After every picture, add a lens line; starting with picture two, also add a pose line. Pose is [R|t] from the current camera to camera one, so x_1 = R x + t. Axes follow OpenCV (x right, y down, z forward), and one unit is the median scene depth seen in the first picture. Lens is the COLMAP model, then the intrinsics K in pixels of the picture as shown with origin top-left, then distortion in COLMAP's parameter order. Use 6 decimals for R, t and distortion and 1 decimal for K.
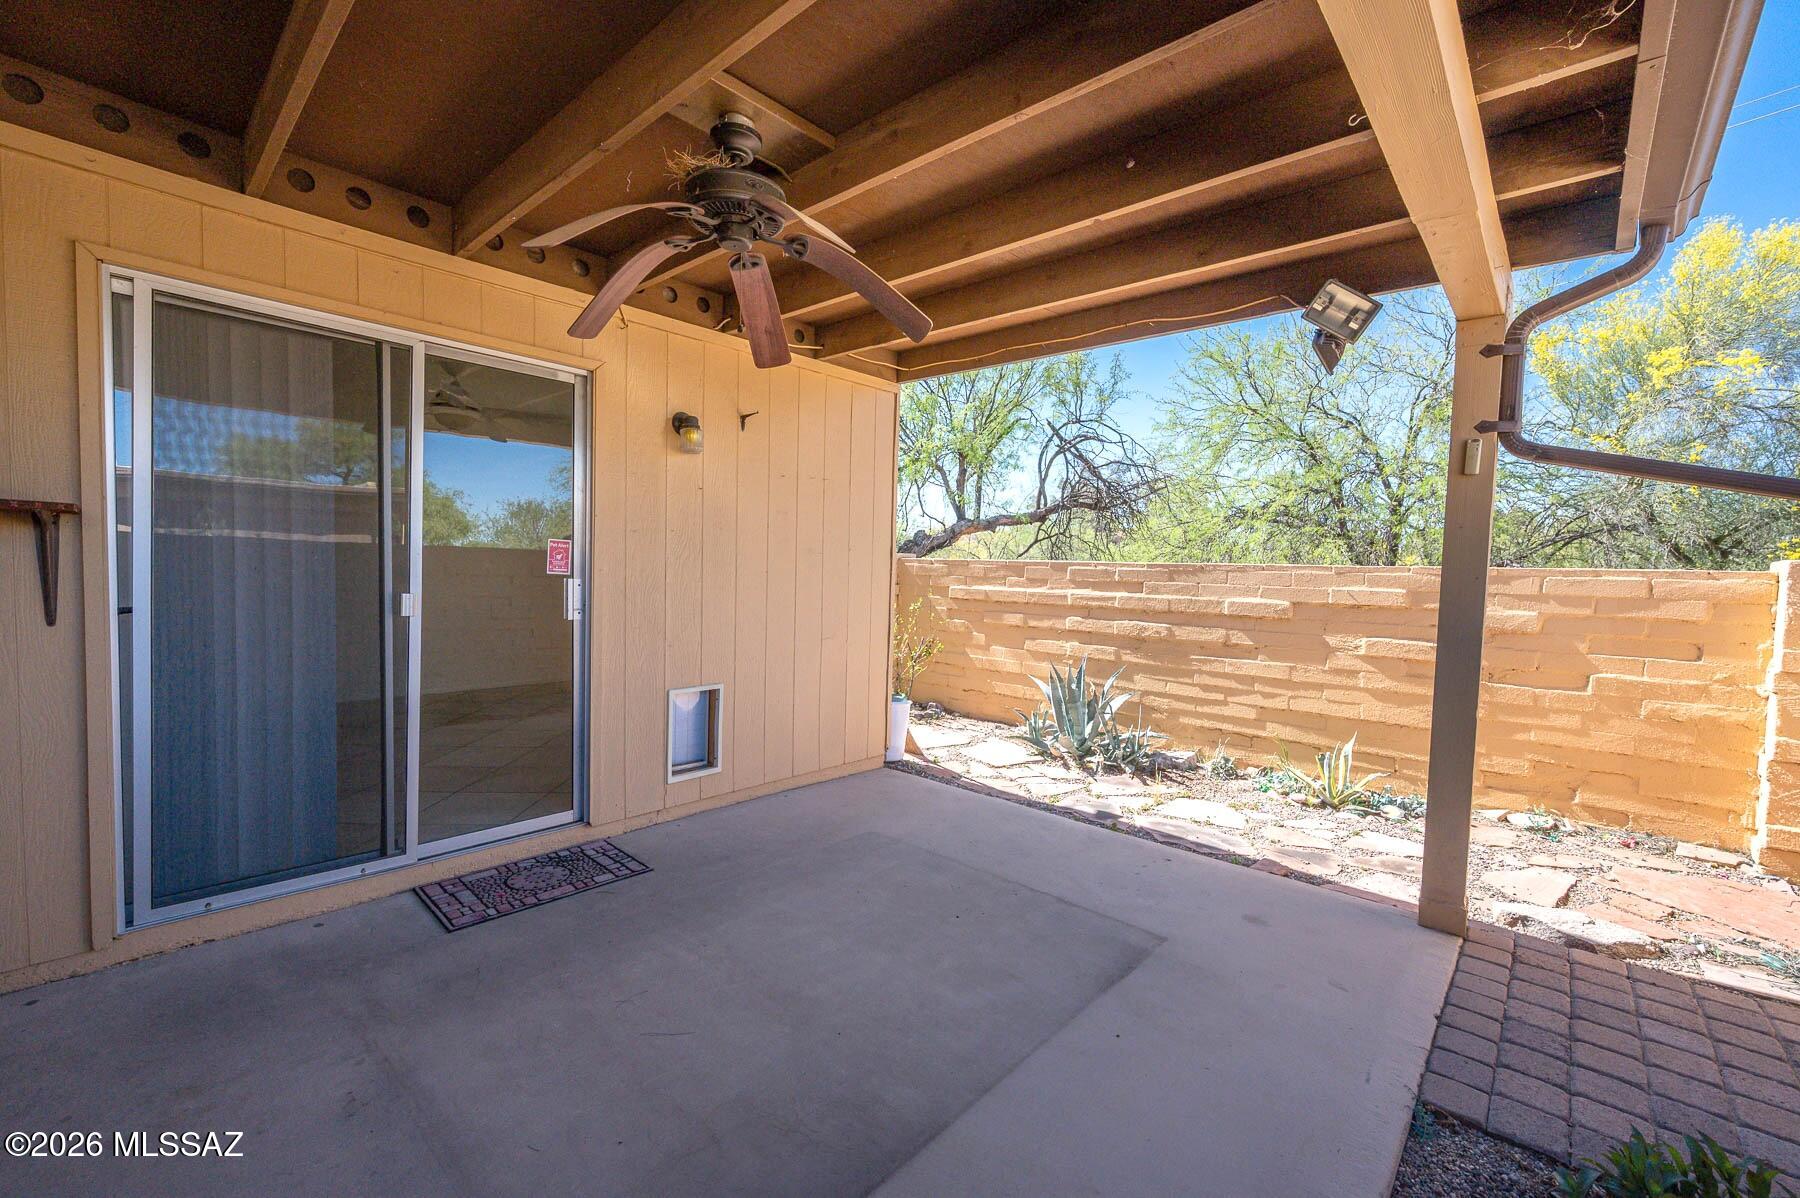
lens RADIAL K [[744.4, 0, 895.8], [0, 744.4, 600.9], [0, 0, 1]] dist [-0.002659, -0.000331]
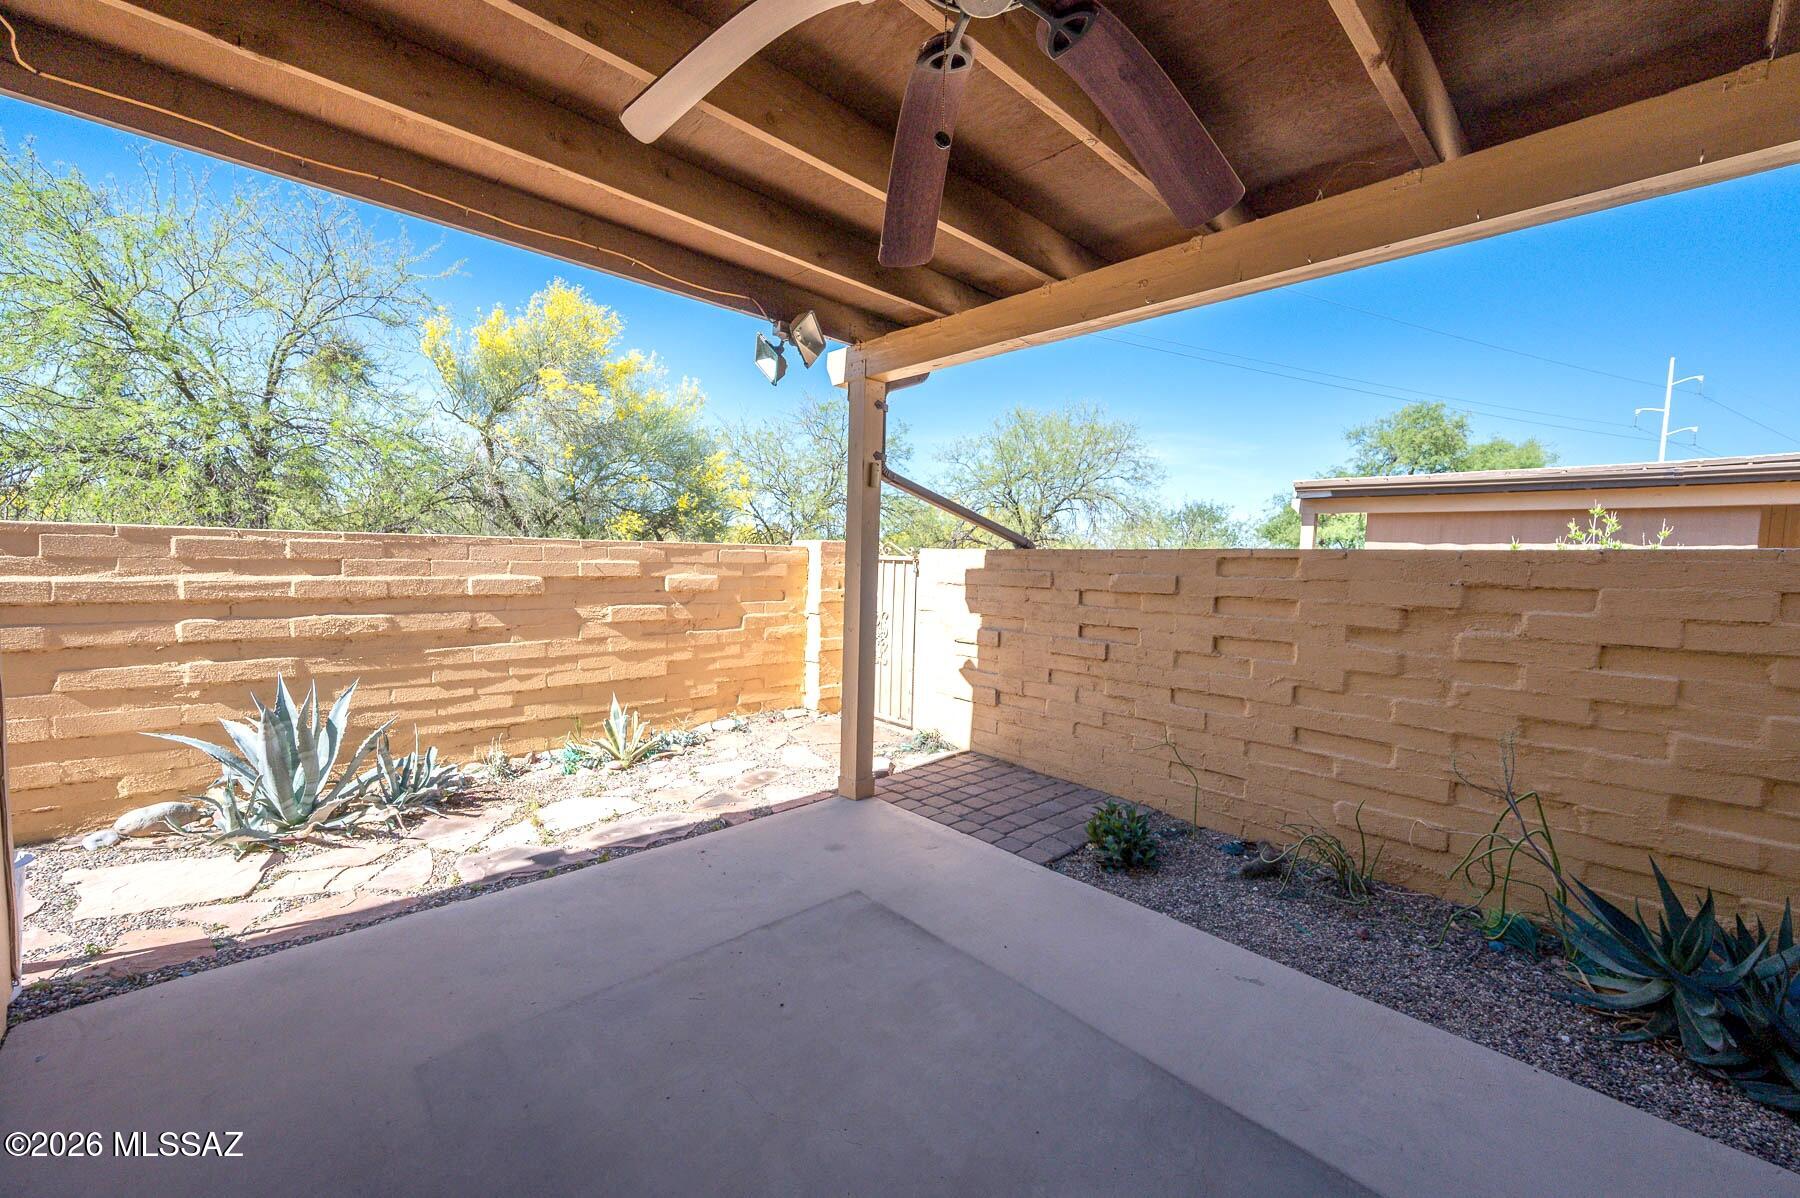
lens RADIAL K [[712.9, 0, 895.9], [0, 712.9, 592.5], [0, 0, 1]] dist [-0.000765, -0.000048]
pose [[0.067787, -0.073524, 0.994987, -0.374228], [0.026173, 0.997069, 0.071895, -0.034225], [-0.997356, 0.021168, 0.069513, 0.496550]]
